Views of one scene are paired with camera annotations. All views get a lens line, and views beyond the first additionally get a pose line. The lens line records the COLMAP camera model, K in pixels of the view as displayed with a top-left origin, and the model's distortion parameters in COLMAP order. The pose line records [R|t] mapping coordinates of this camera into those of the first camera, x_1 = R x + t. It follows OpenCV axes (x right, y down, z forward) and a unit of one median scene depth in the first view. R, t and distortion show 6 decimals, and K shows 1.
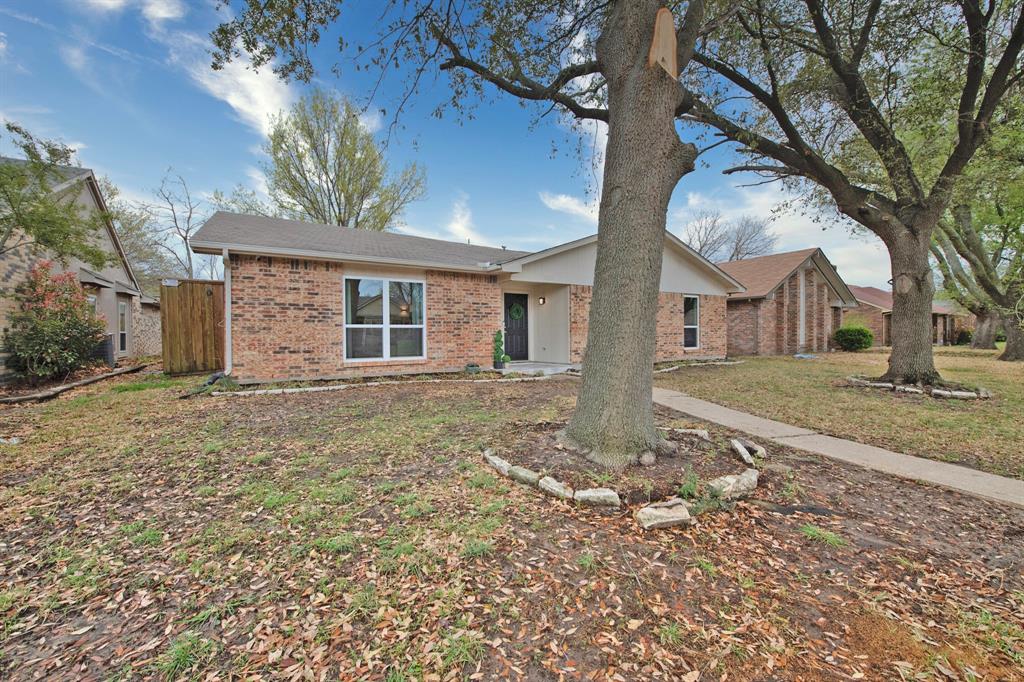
lens RADIAL K [[404.2, 0, 509.4], [0, 404.2, 341.1], [0, 0, 1]] dist [-0.022616, -0.000377]
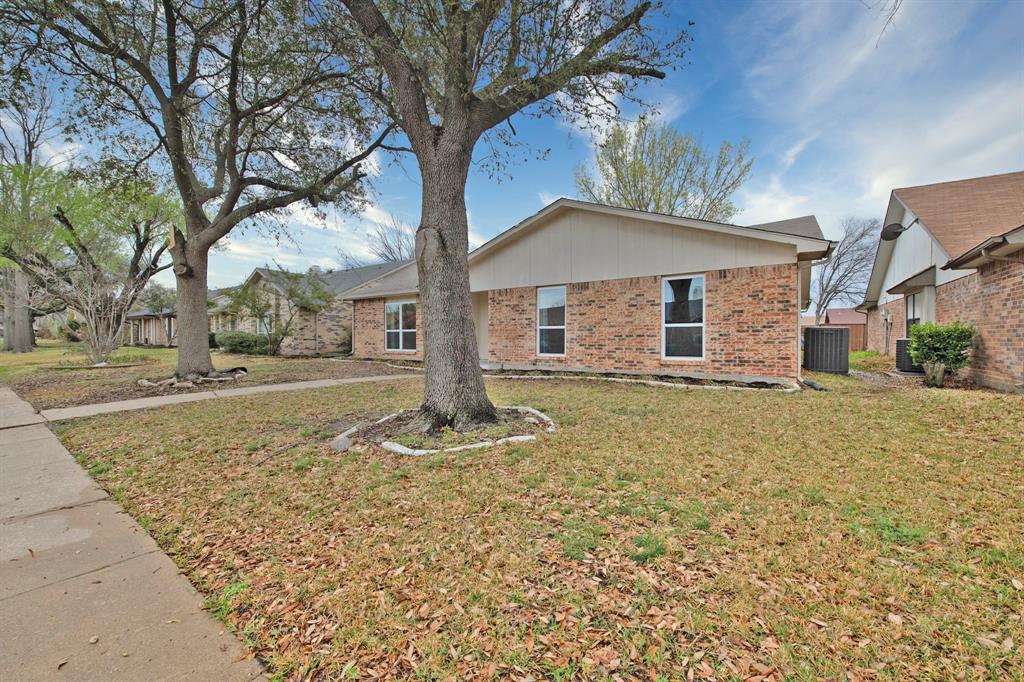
lens RADIAL K [[404.2, 0, 509.4], [0, 404.2, 341.1], [0, 0, 1]] dist [-0.022616, -0.000377]
pose [[0.383116, 0.017654, -0.923531, 1.136061], [-0.013599, 0.999817, 0.013471, -0.018104], [0.923600, 0.007398, 0.383286, 0.610659]]
